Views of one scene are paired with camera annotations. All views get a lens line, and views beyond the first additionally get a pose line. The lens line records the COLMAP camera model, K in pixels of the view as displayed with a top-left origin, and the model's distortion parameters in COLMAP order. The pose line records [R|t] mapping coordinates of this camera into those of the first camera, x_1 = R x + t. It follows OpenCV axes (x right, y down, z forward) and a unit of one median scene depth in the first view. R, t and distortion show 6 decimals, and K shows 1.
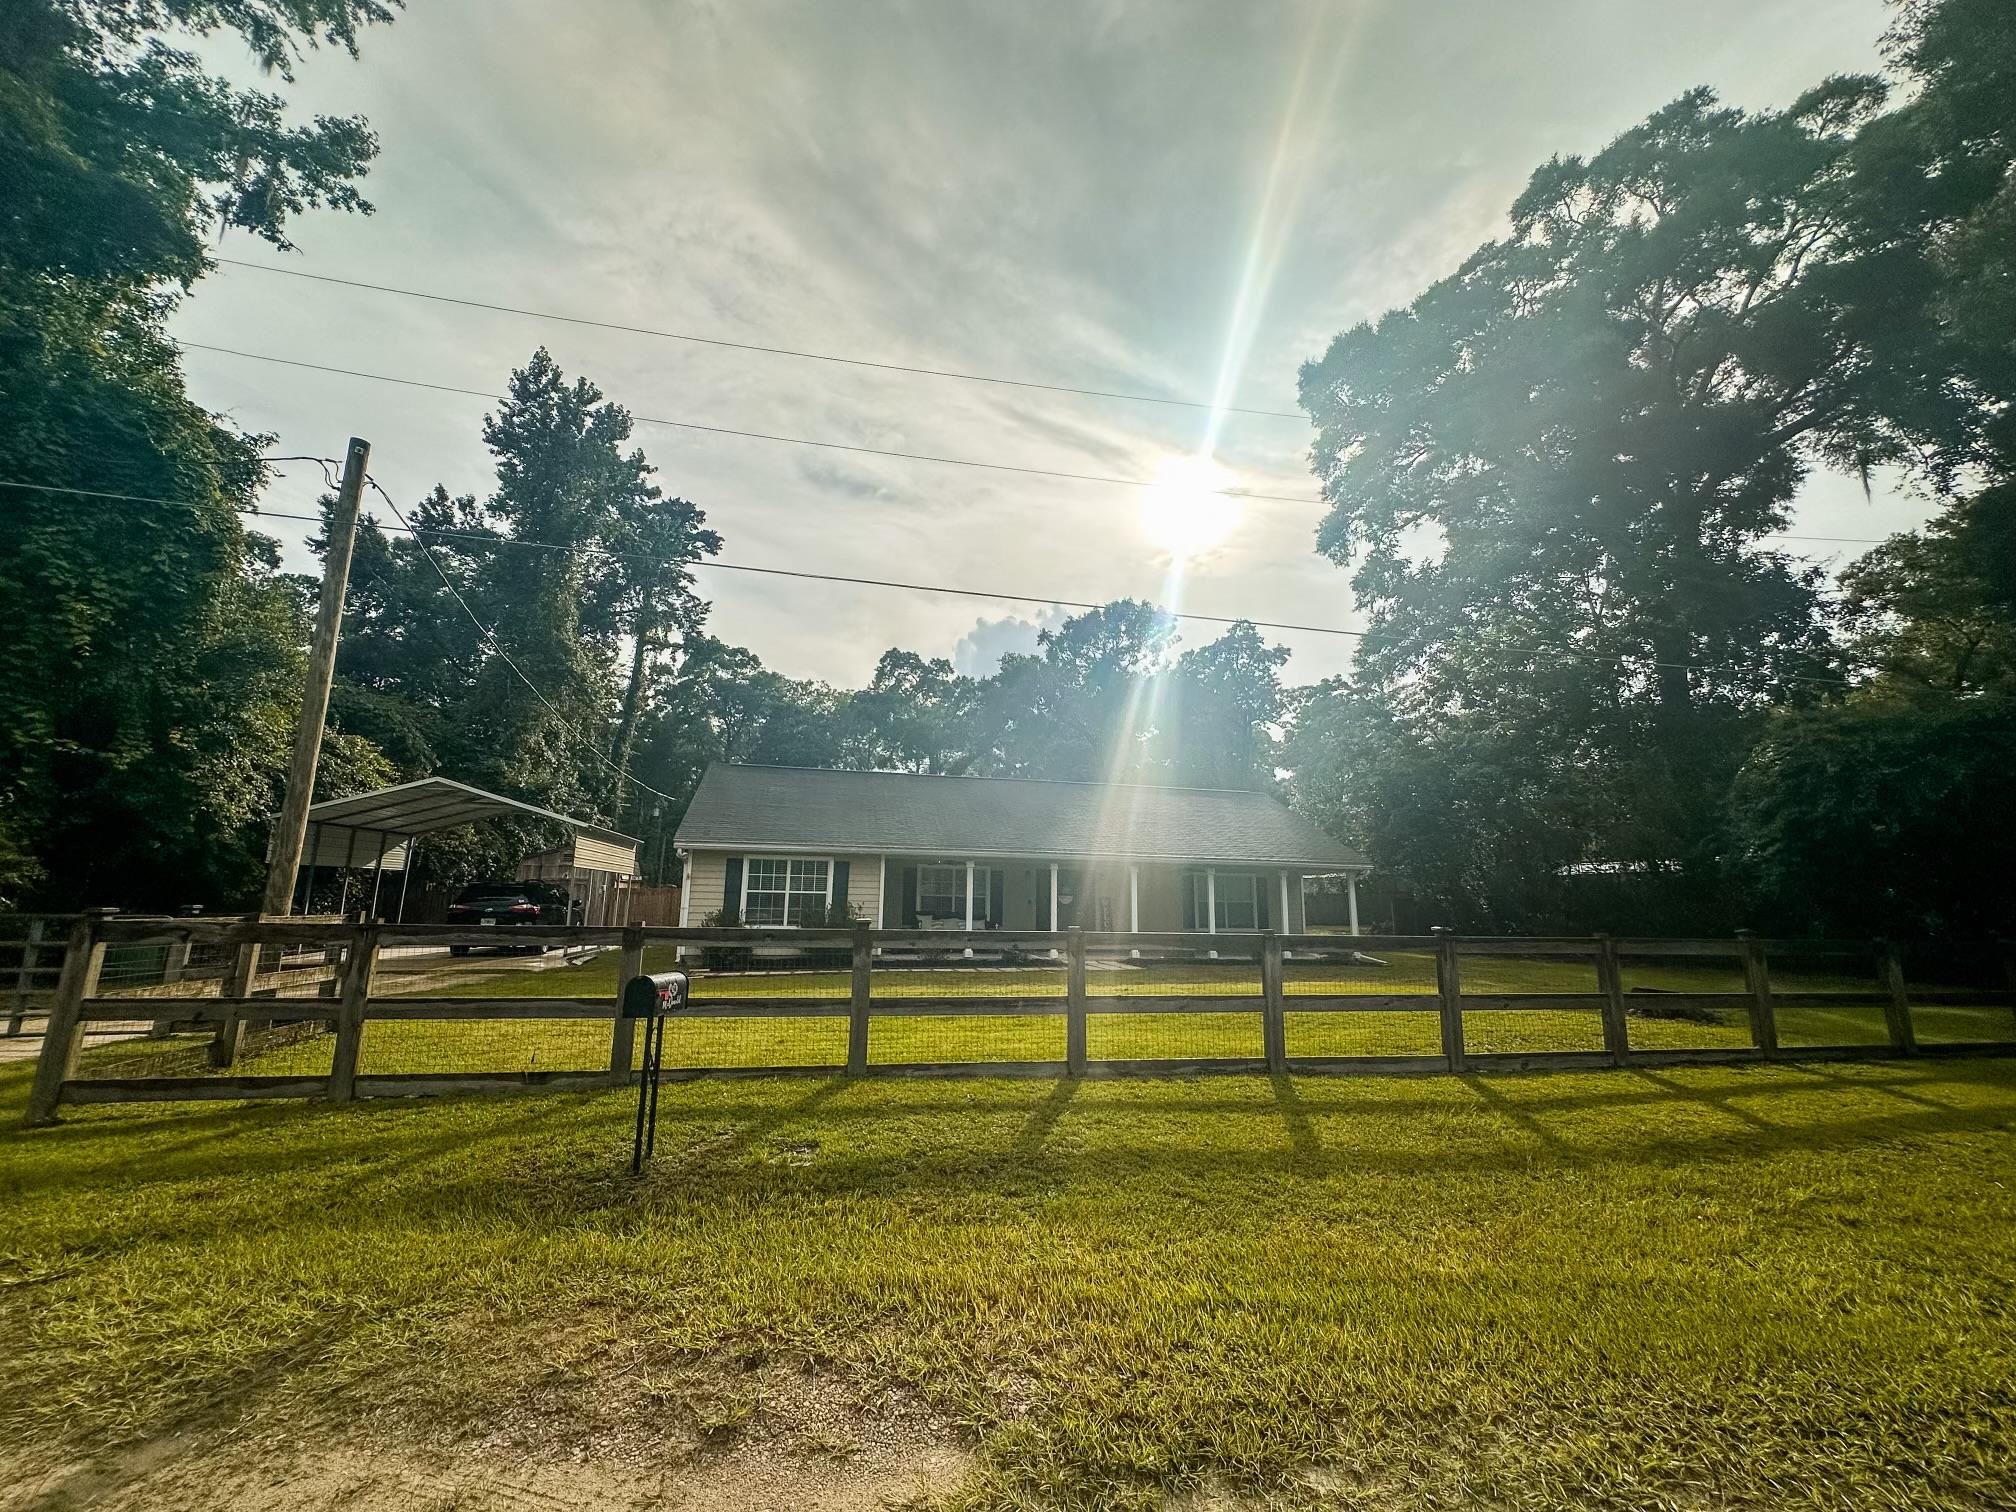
lens RADIAL K [[808.1, 0, 1007.2], [0, 808.1, 748.1], [0, 0, 1]] dist [-0.000368, -0.000658]
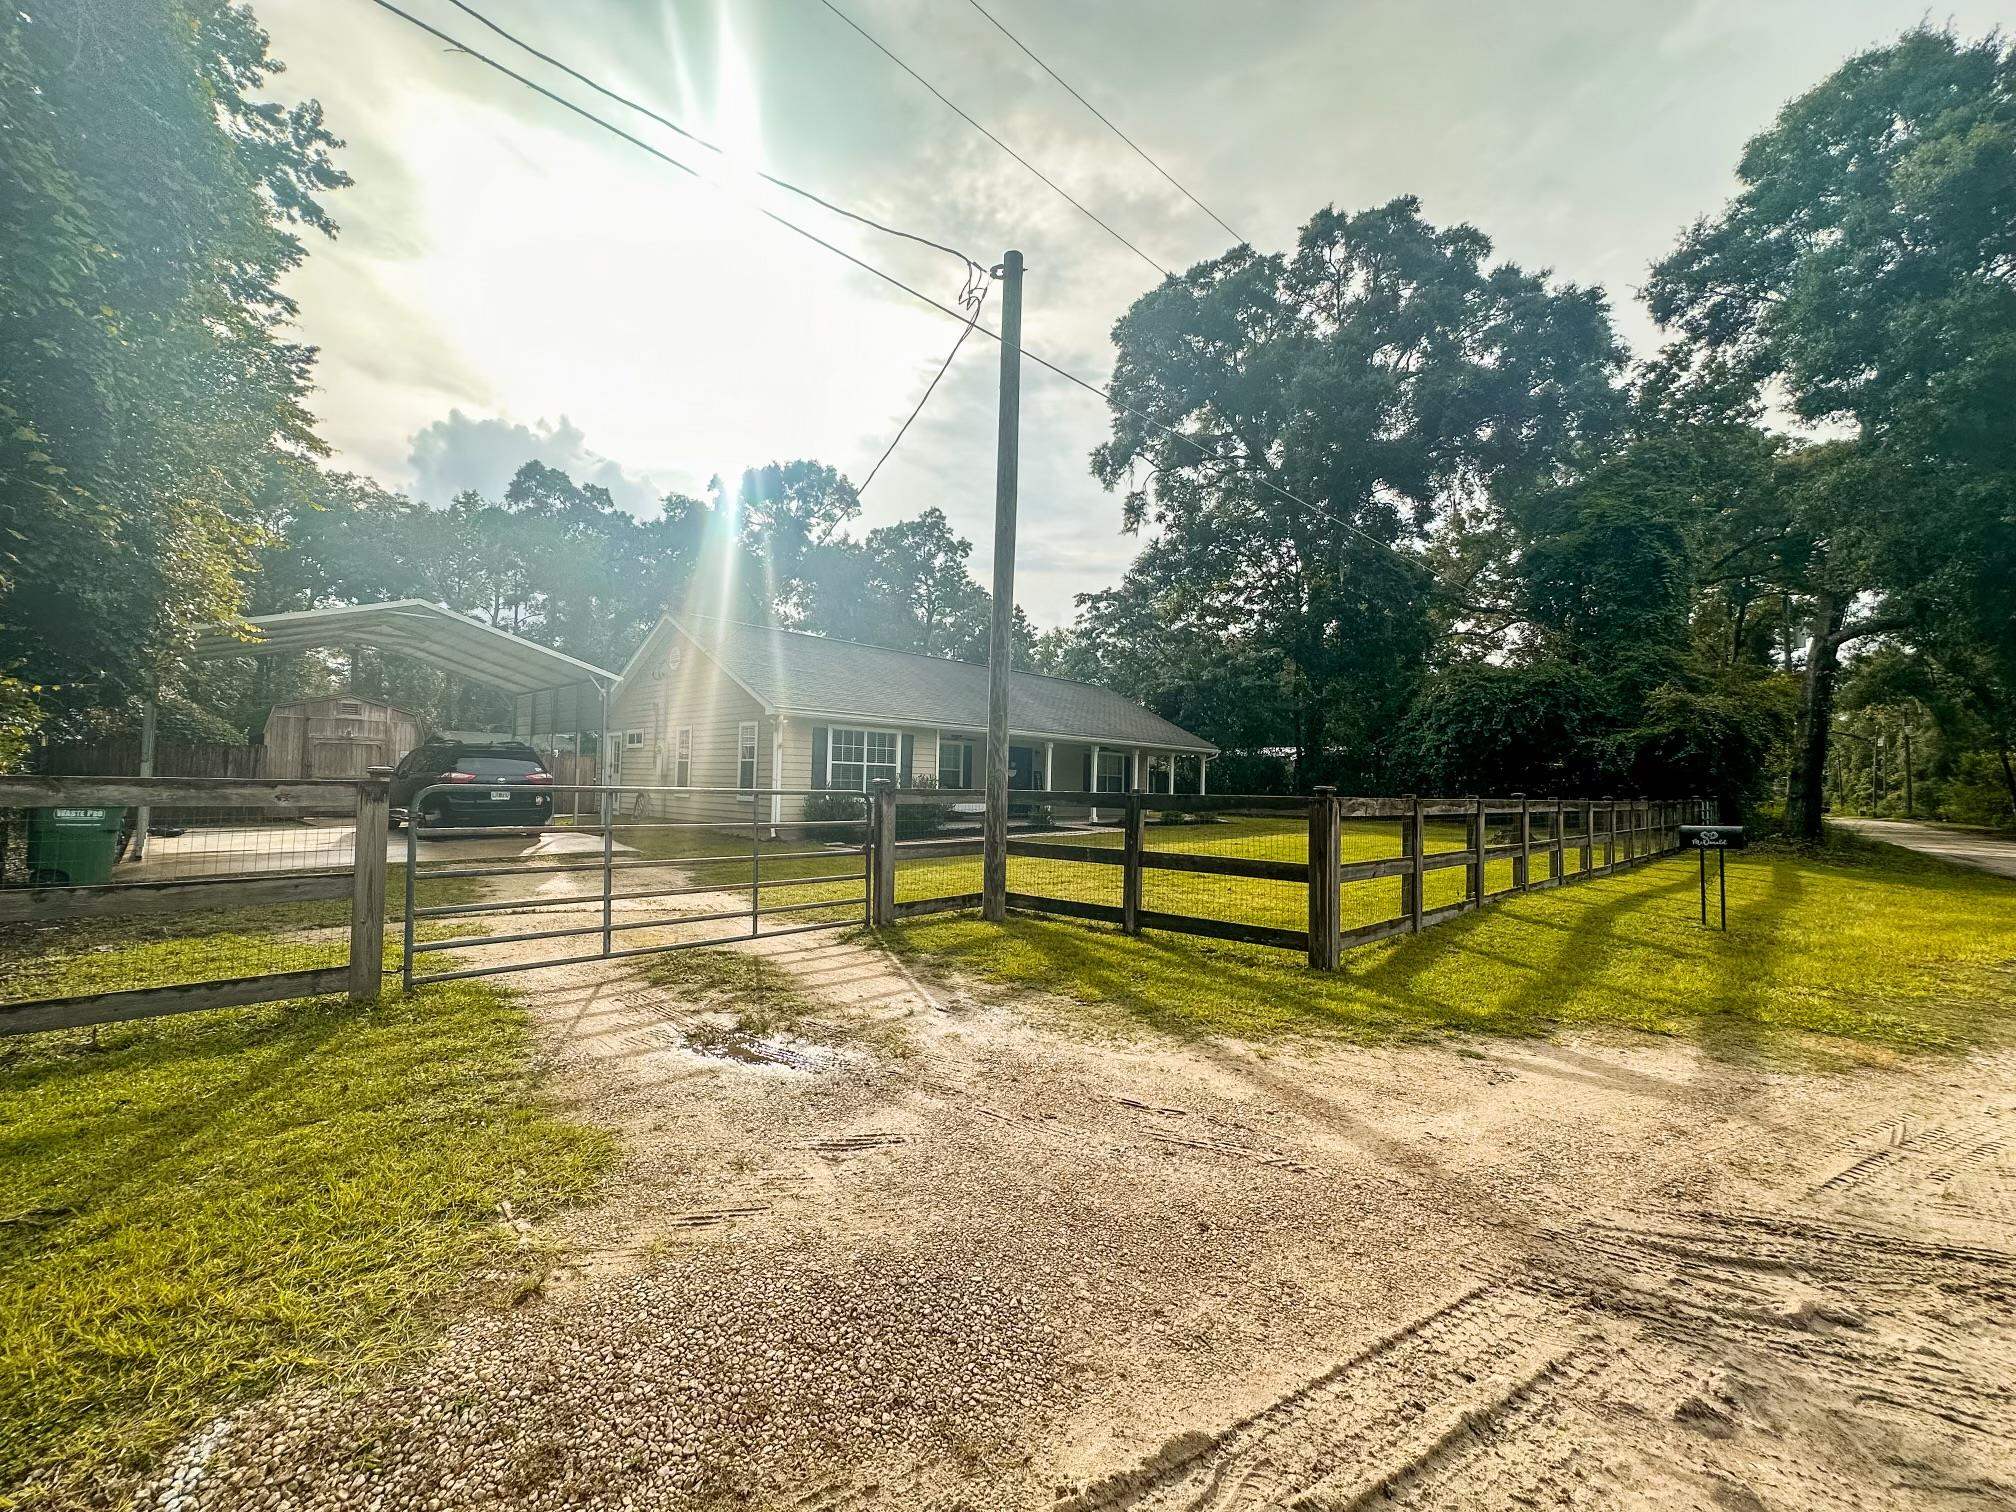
lens RADIAL K [[808.1, 0, 1013.3], [0, 808.1, 764.5], [0, 0, 1]] dist [-0.000368, -0.000658]
pose [[0.836989, 0.014377, 0.547031, -0.230326], [-0.112271, 0.982901, 0.145949, 0.004597], [-0.535579, -0.183574, 0.824291, 0.027624]]
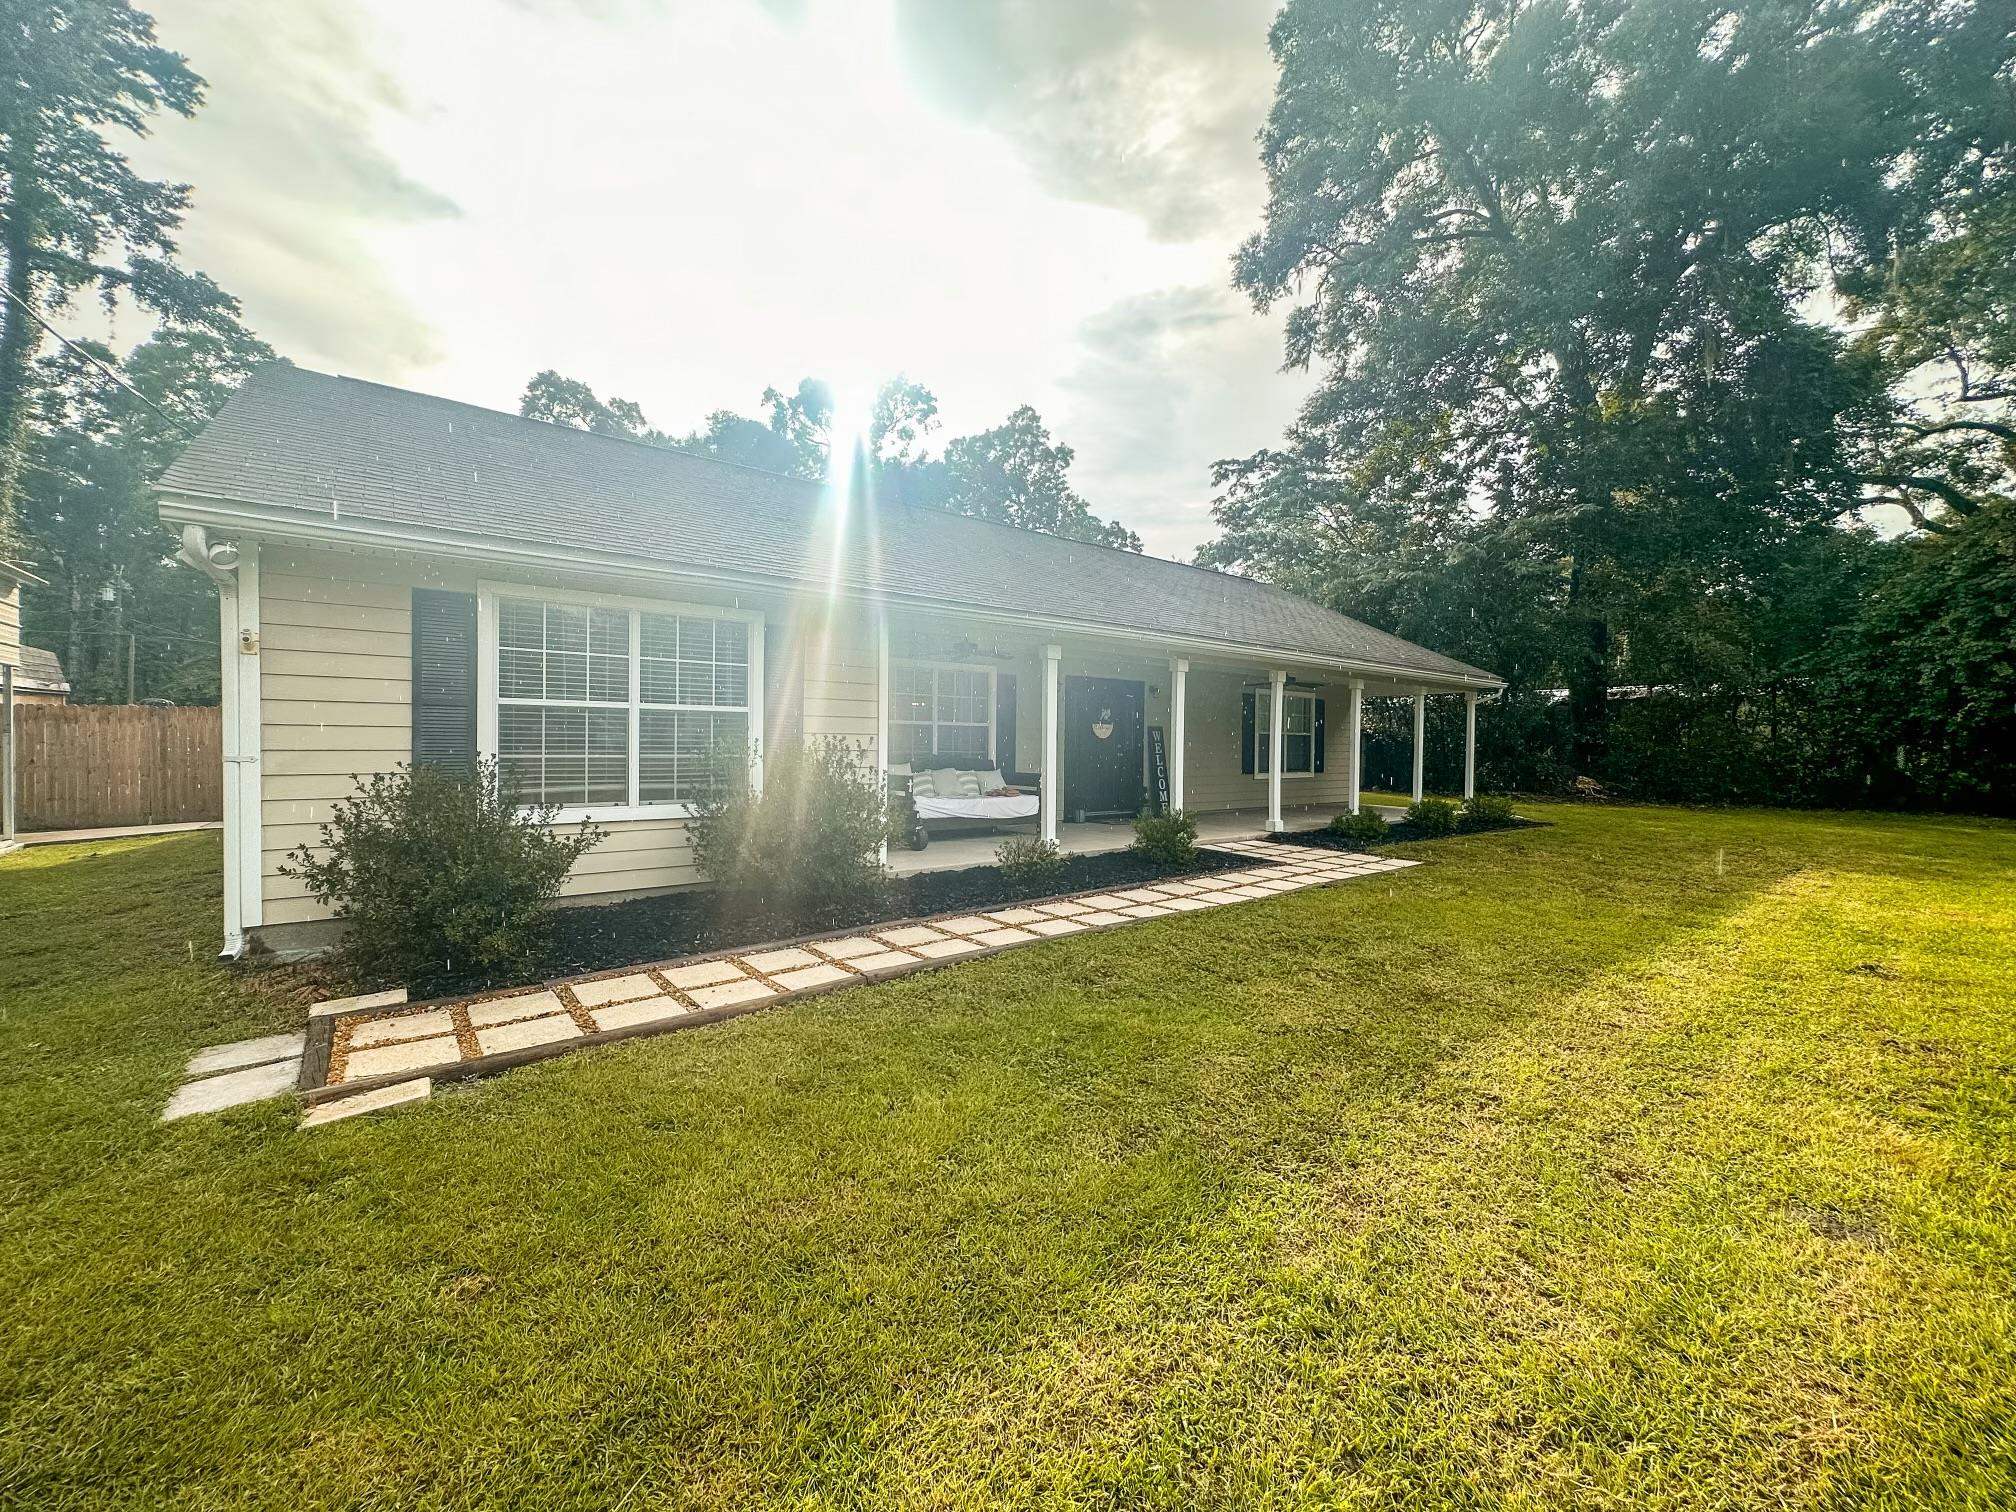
lens RADIAL K [[808.1, 0, 1010.7], [0, 808.1, 752.3], [0, 0, 1]] dist [-0.000368, -0.000658]
pose [[0.910667, -0.012508, 0.412951, -0.093168], [-0.073426, 0.978728, 0.191571, 0.041799], [-0.406563, -0.204779, 0.890377, 0.217729]]
